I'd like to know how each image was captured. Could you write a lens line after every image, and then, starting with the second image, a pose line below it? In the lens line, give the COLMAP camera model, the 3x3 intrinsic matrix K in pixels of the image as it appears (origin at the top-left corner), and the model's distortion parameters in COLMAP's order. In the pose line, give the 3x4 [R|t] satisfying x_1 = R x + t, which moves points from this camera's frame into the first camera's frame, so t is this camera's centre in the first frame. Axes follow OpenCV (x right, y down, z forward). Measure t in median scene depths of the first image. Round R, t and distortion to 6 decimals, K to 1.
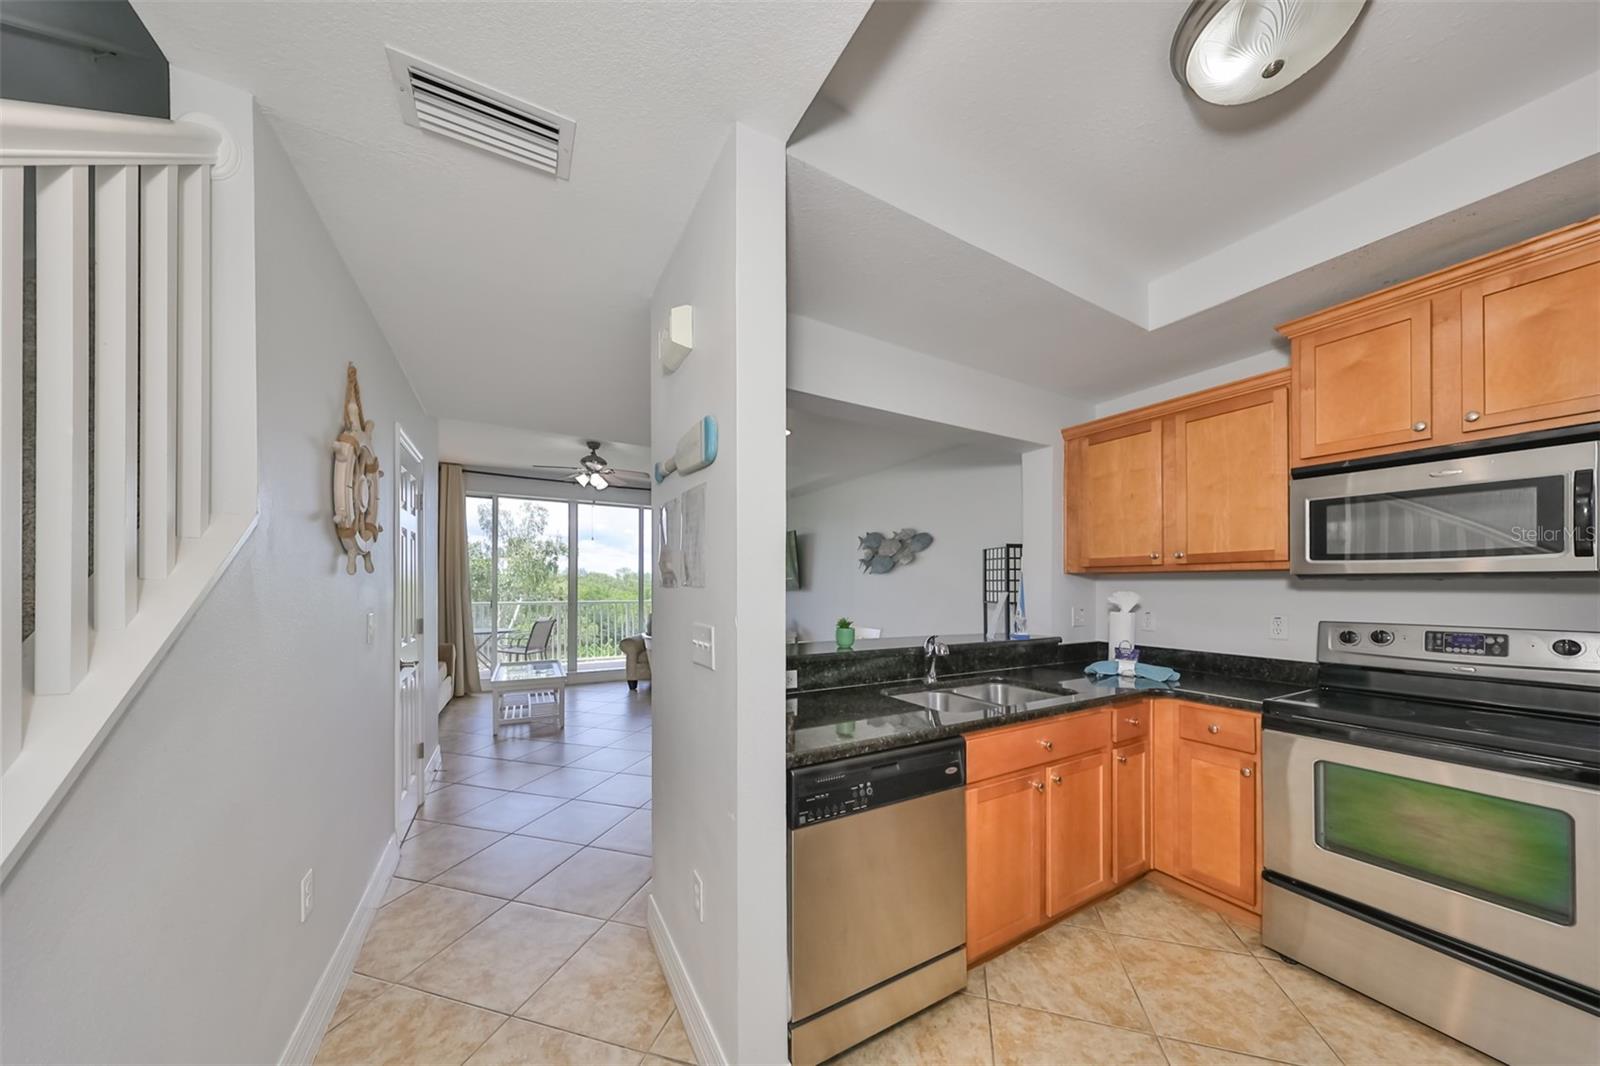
lens RADIAL K [[491.9, 0, 800.2], [0, 491.9, 592.4], [0, 0, 1]] dist [0.005488, -0.001507]
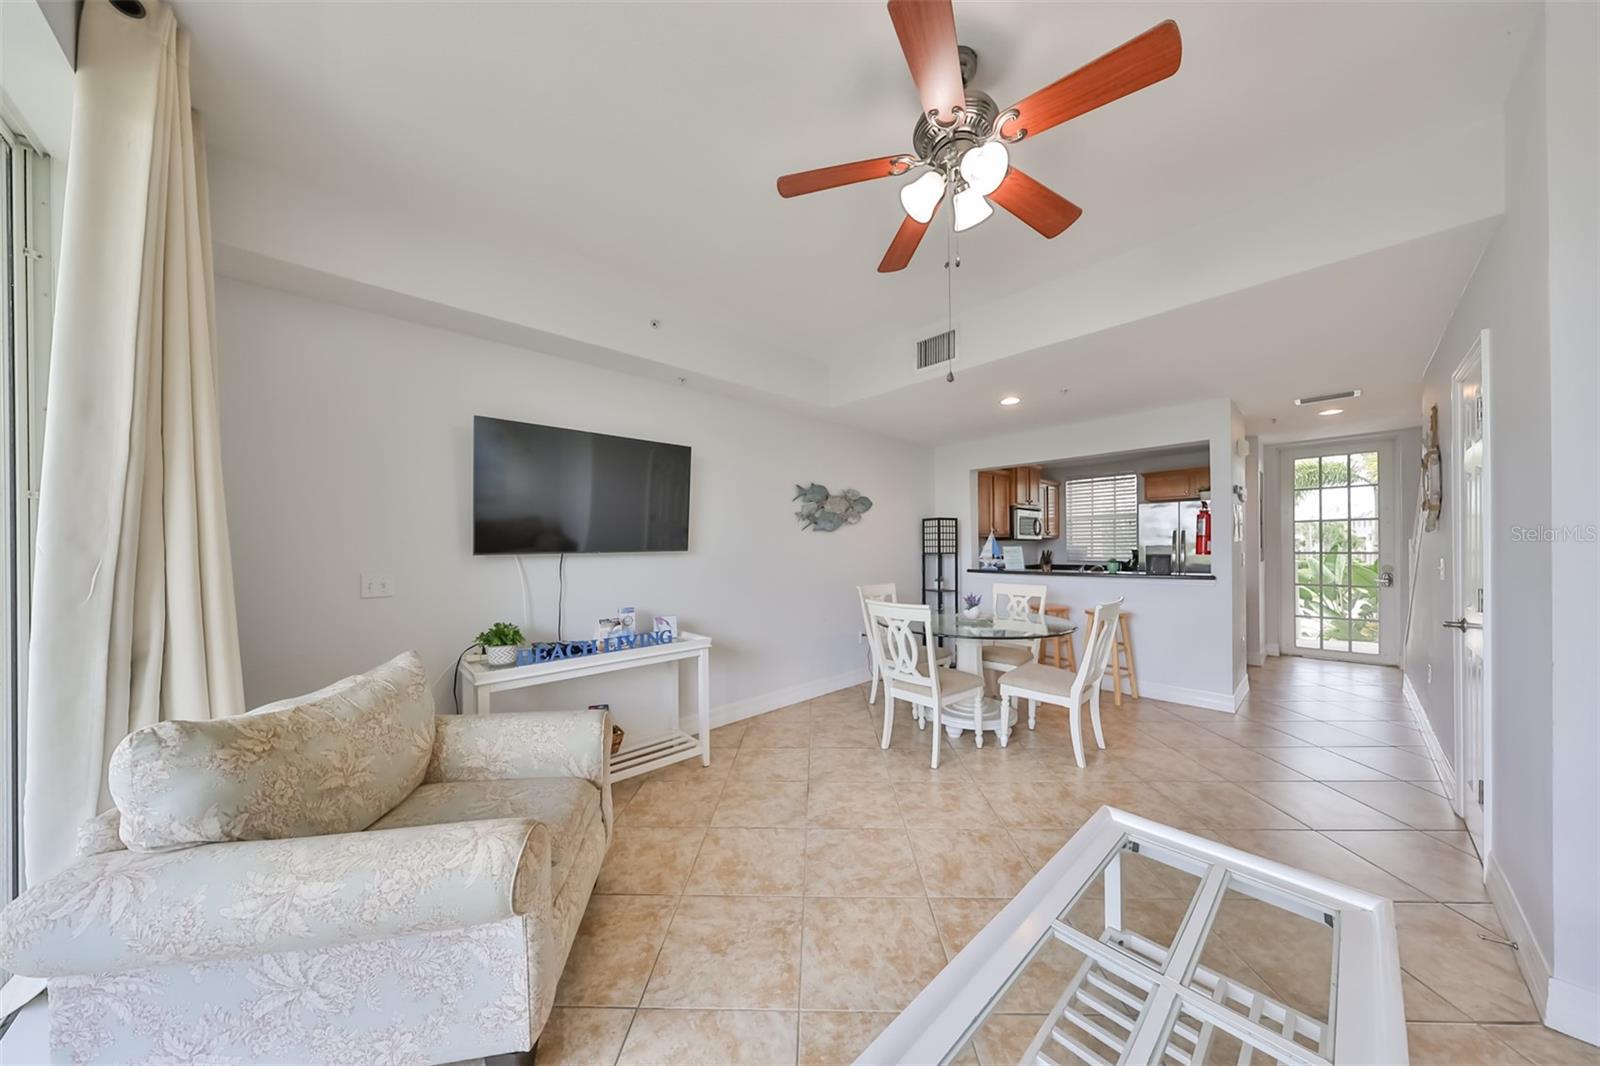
lens RADIAL K [[491.9, 0, 820.7], [0, 491.9, 545.1], [0, 0, 1]] dist [0.005488, -0.001507]
pose [[-0.239530, 0.002232, 0.970886, -1.414264], [0.021931, 0.999755, 0.003112, -0.027553], [-0.970641, 0.022038, -0.239520, 2.357831]]
